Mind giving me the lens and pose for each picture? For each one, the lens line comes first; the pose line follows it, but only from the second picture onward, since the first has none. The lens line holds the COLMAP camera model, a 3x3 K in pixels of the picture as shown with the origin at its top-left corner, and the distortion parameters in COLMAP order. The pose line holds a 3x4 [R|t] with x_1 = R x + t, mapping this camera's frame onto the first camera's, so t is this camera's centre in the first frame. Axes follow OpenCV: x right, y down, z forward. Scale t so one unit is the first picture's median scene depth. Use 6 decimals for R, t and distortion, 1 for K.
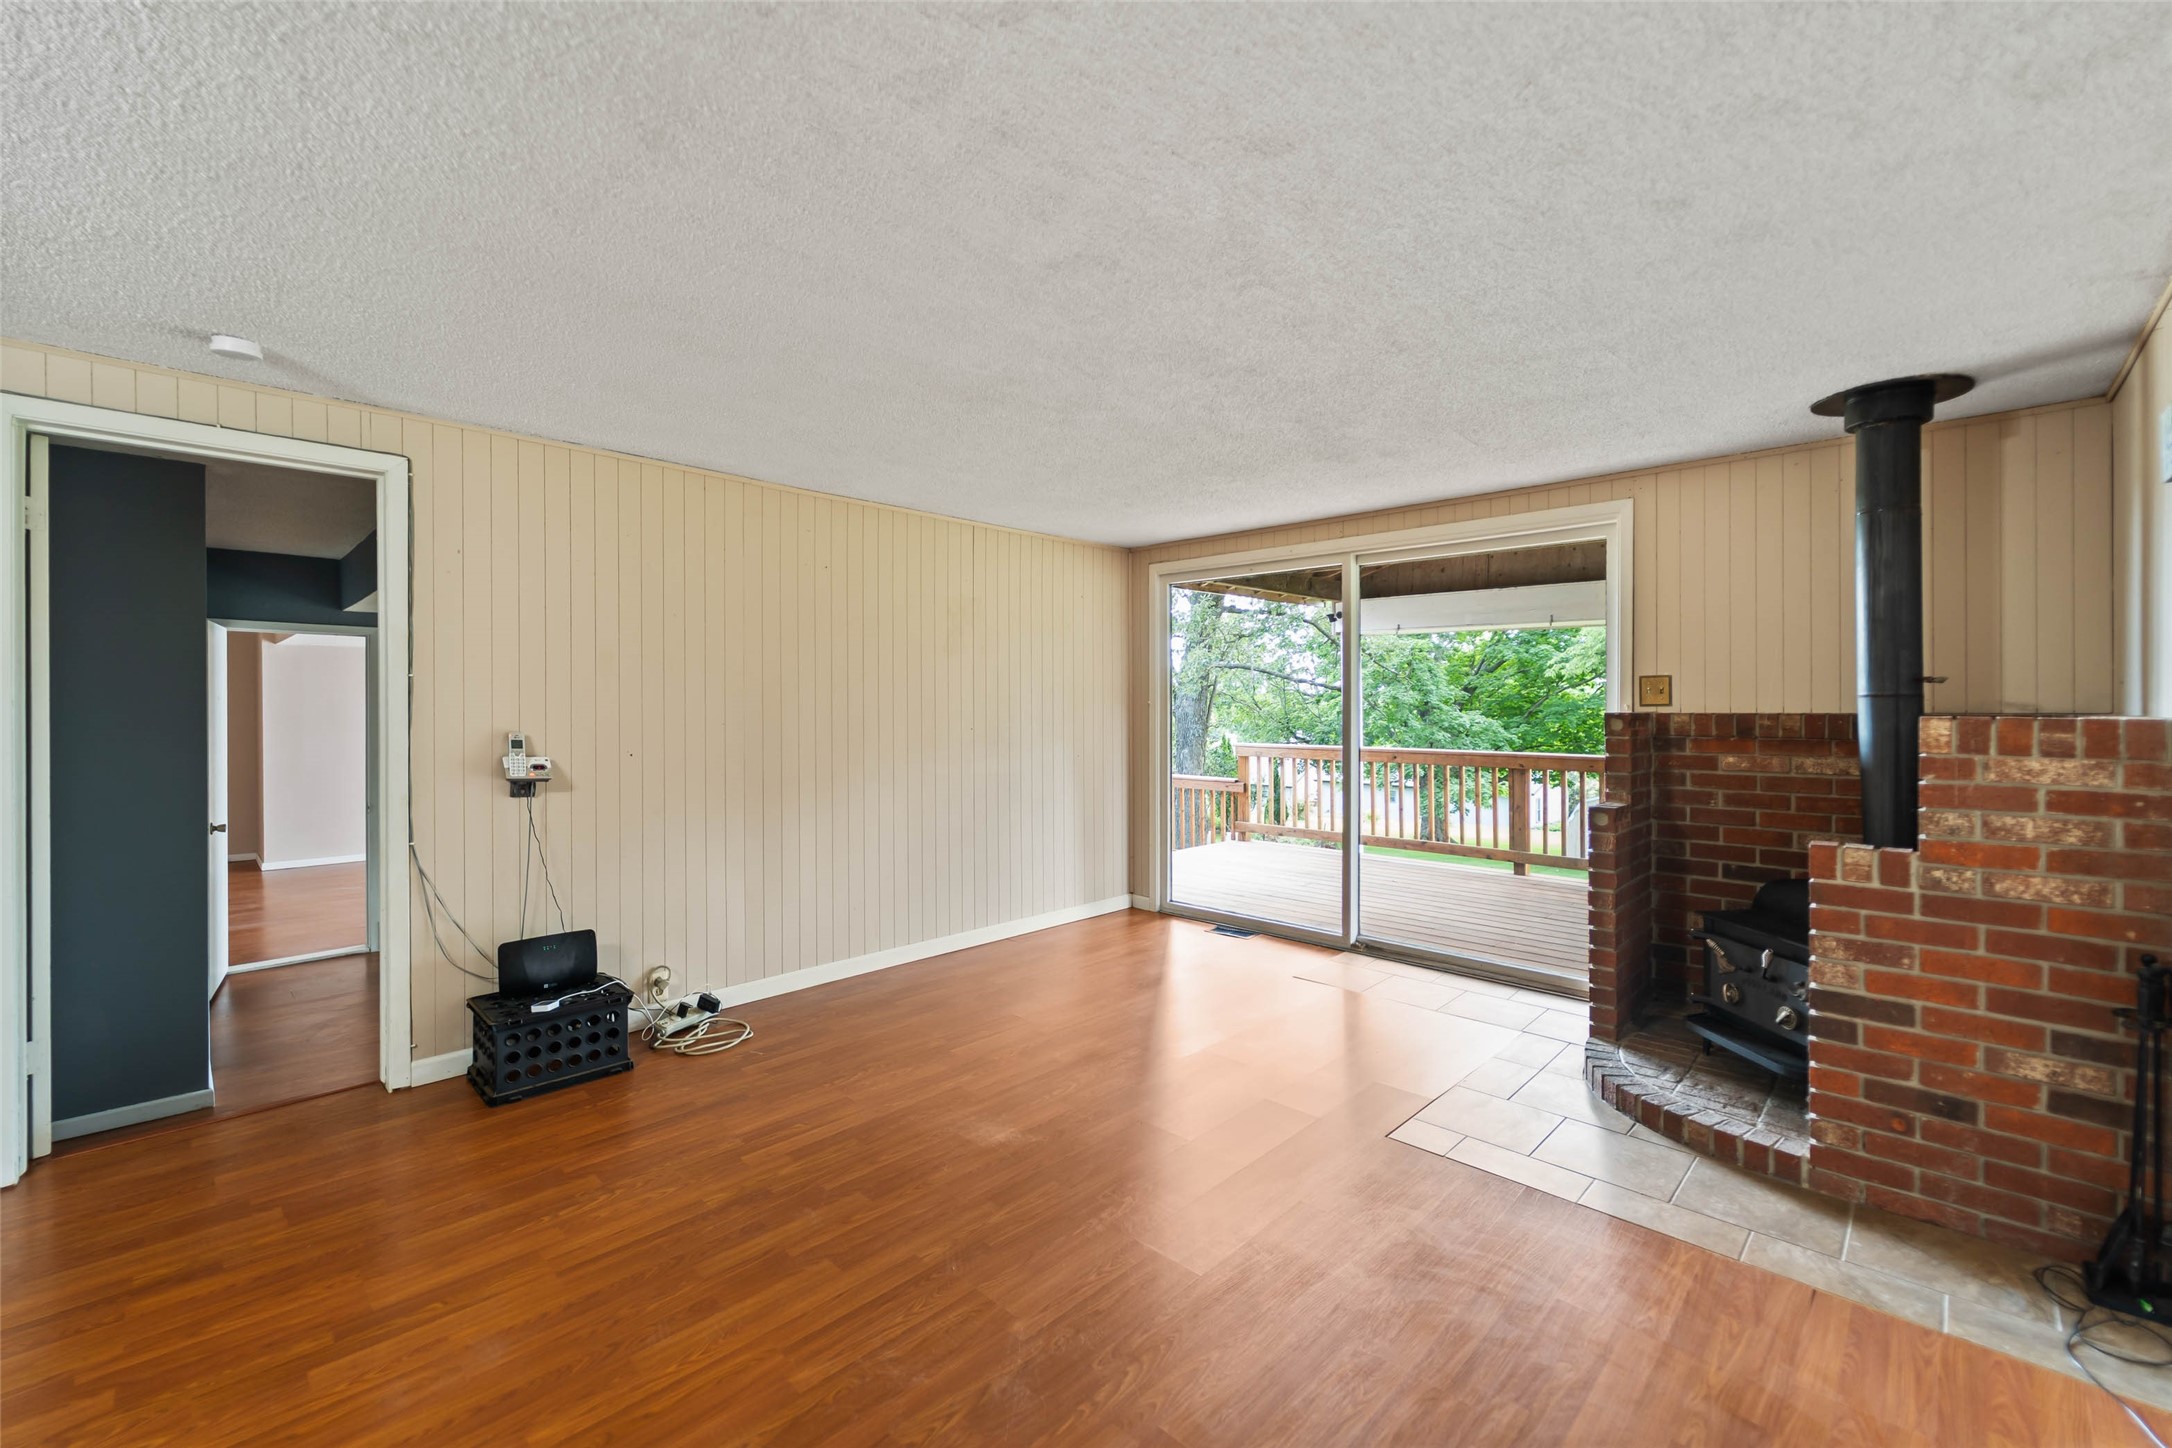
lens RADIAL K [[885.7, 0, 1098.0], [0, 885.7, 702.5], [0, 0, 1]] dist [0.001582, -0.000086]
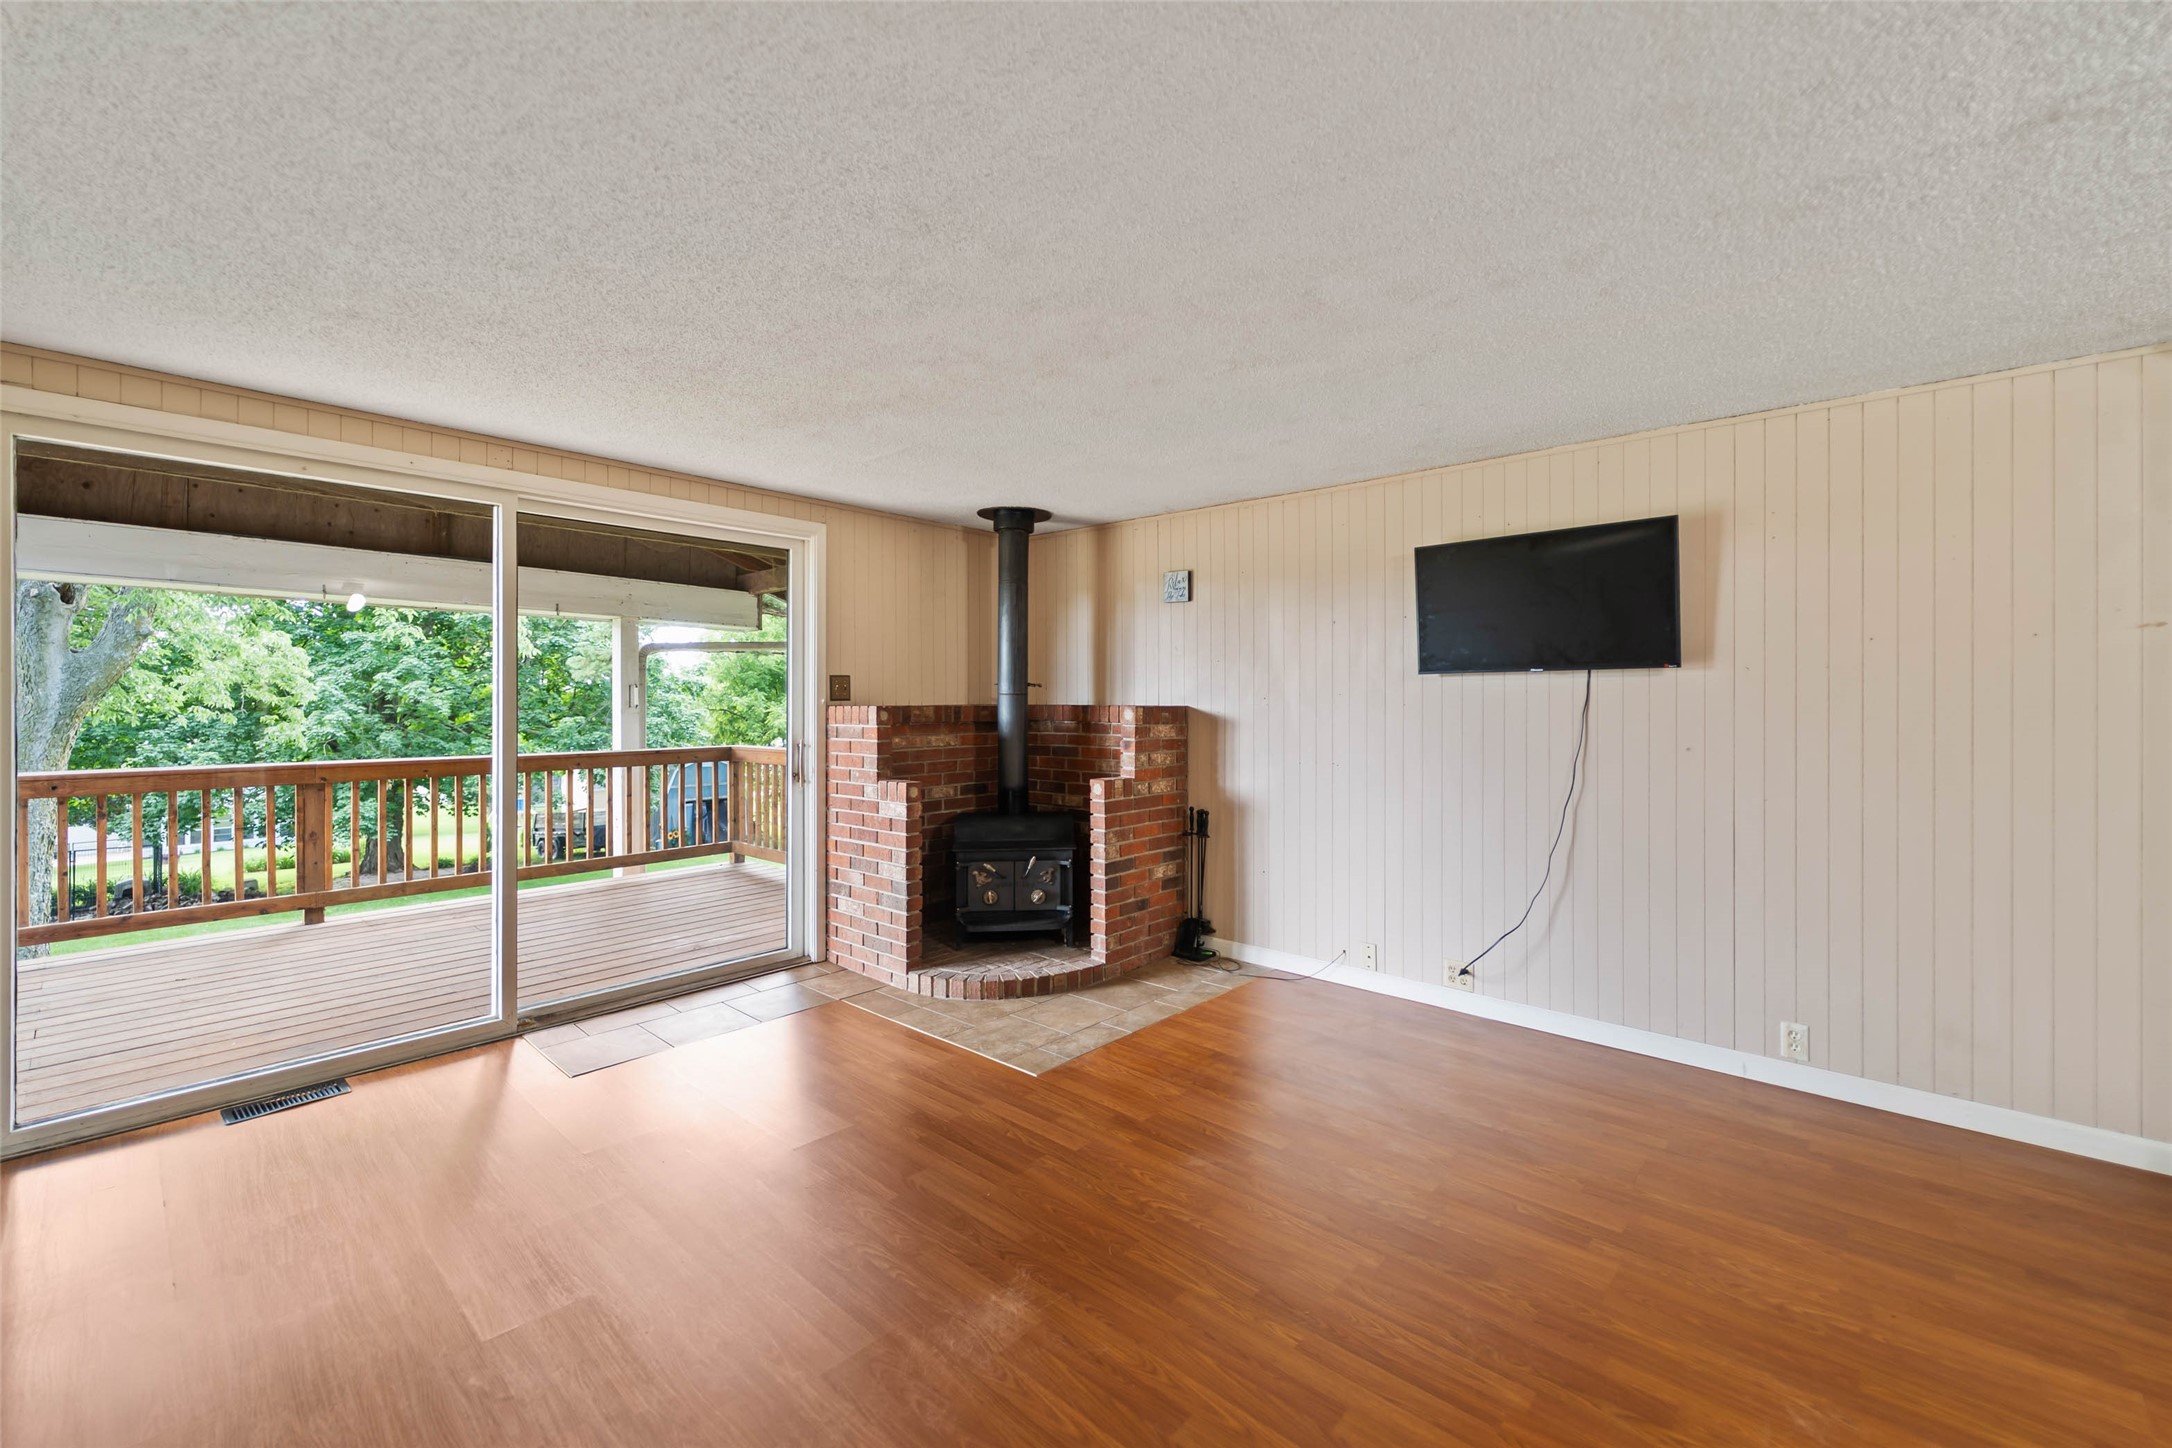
lens RADIAL K [[885.7, 0, 1098.0], [0, 885.7, 702.5], [0, 0, 1]] dist [0.001582, -0.000086]
pose [[-0.032704, -0.004455, 0.999455, -0.813281], [-0.003752, 0.999984, 0.004335, 0.000018], [-0.999458, -0.003608, -0.032720, 0.945663]]
